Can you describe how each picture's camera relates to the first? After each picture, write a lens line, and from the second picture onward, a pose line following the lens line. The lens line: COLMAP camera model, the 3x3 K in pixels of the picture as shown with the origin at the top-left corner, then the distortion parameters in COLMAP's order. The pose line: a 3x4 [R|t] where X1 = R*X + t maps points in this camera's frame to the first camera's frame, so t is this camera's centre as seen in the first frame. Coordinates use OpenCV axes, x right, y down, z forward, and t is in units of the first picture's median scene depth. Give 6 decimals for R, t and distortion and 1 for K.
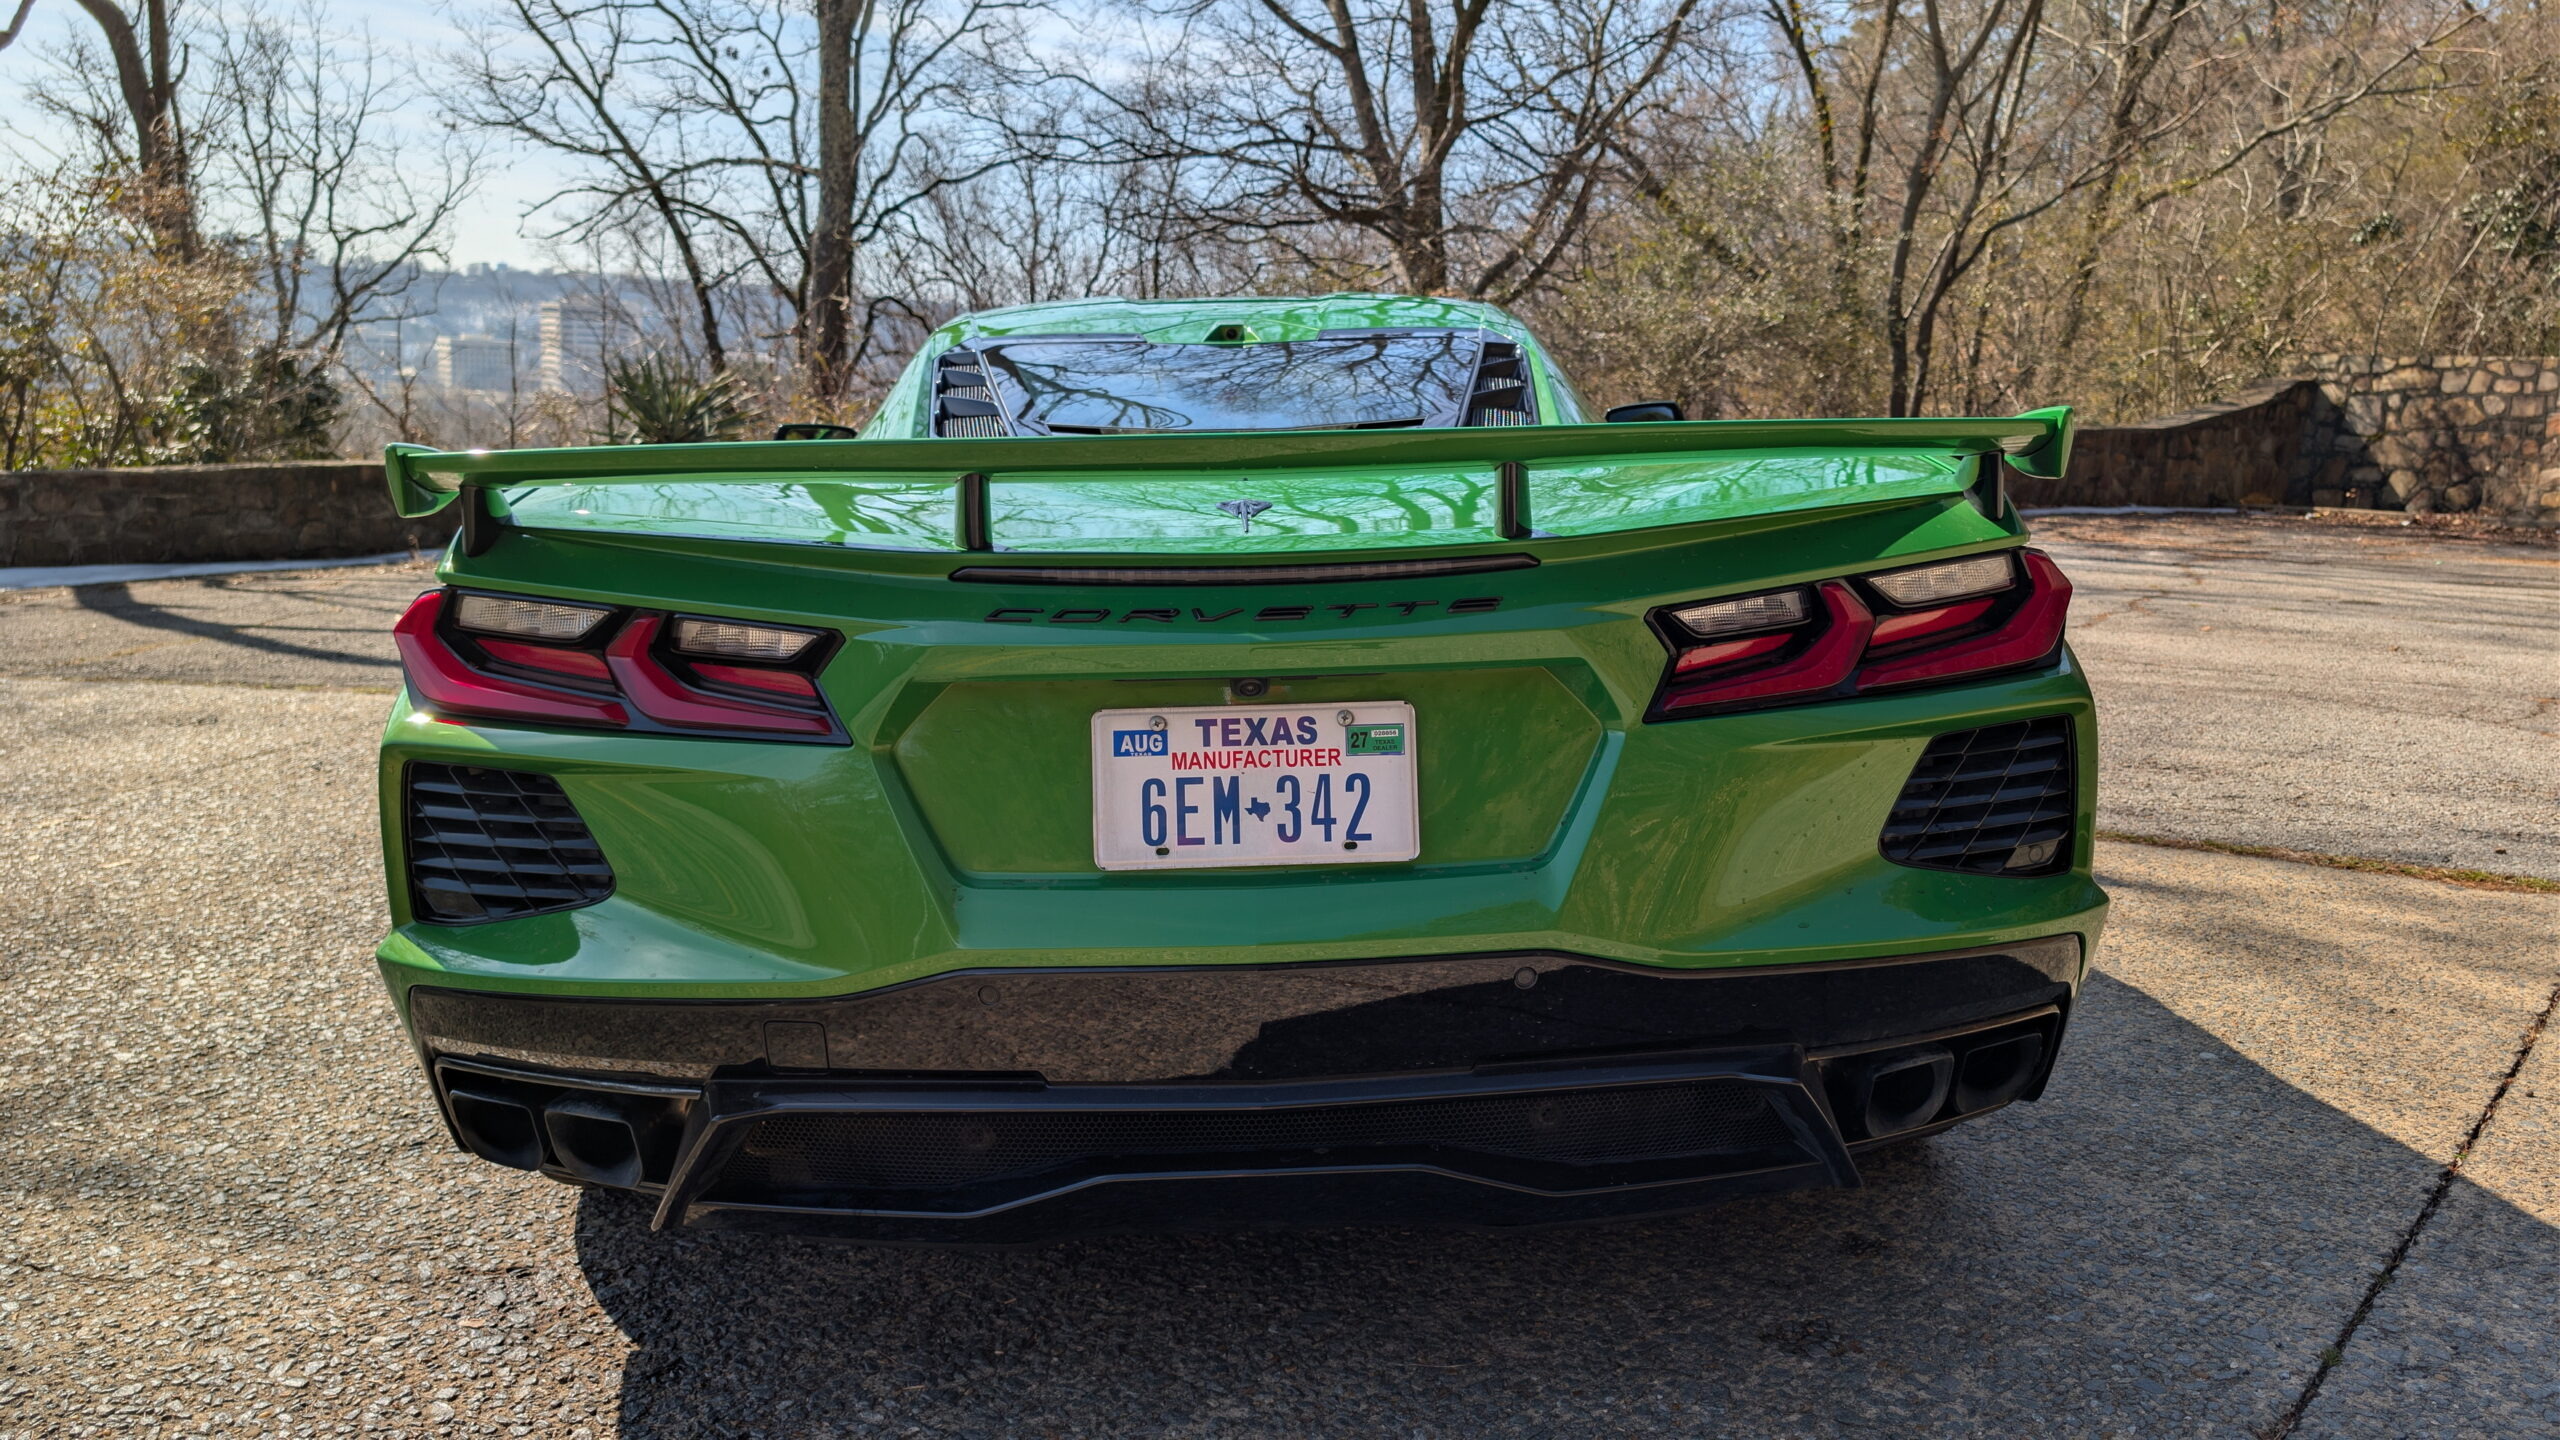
lens RADIAL K [[1816.4, 0, 1295.6], [0, 1816.4, 699.1], [0, 0, 1]] dist [0.023789, -0.015795]
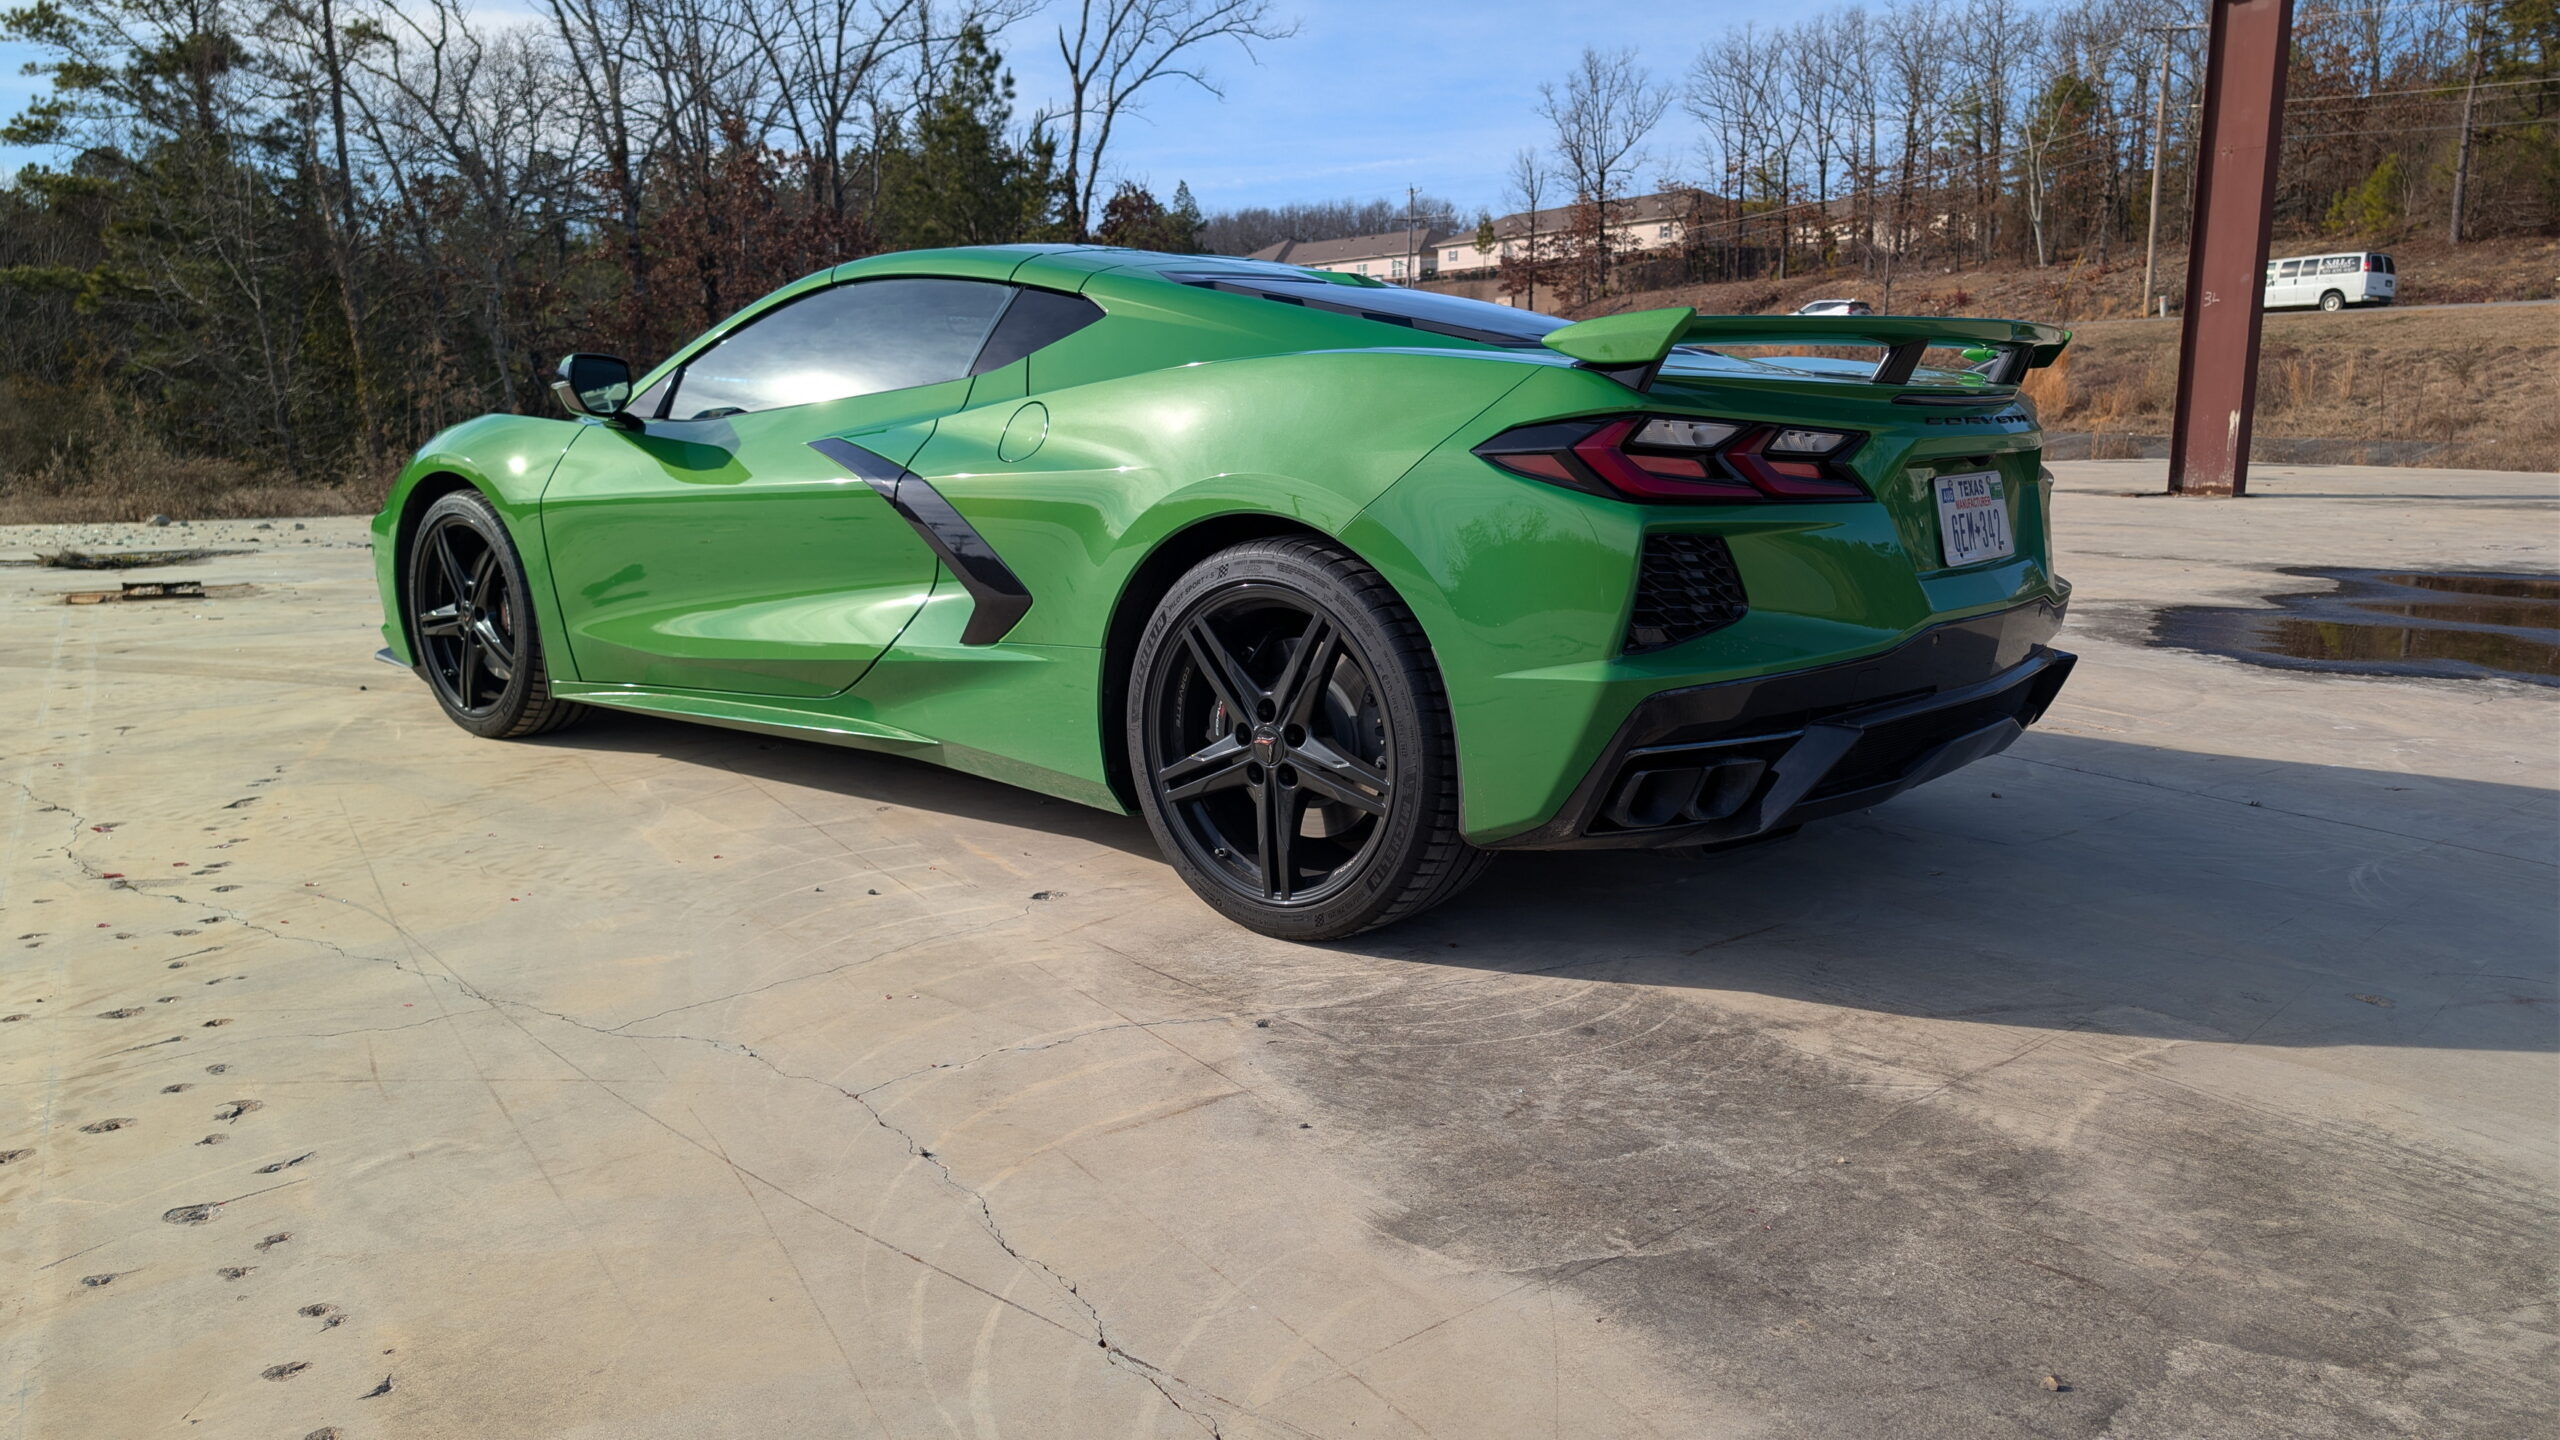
lens RADIAL K [[1816.4, 0, 1269.2], [0, 1816.4, 732.1], [0, 0, 1]] dist [0.023789, -0.015795]
pose [[0.677330, -0.119088, 0.725977, -1.861034], [0.112691, 0.991960, 0.057579, 0.076303], [-0.726997, 0.042811, 0.685305, 0.266920]]
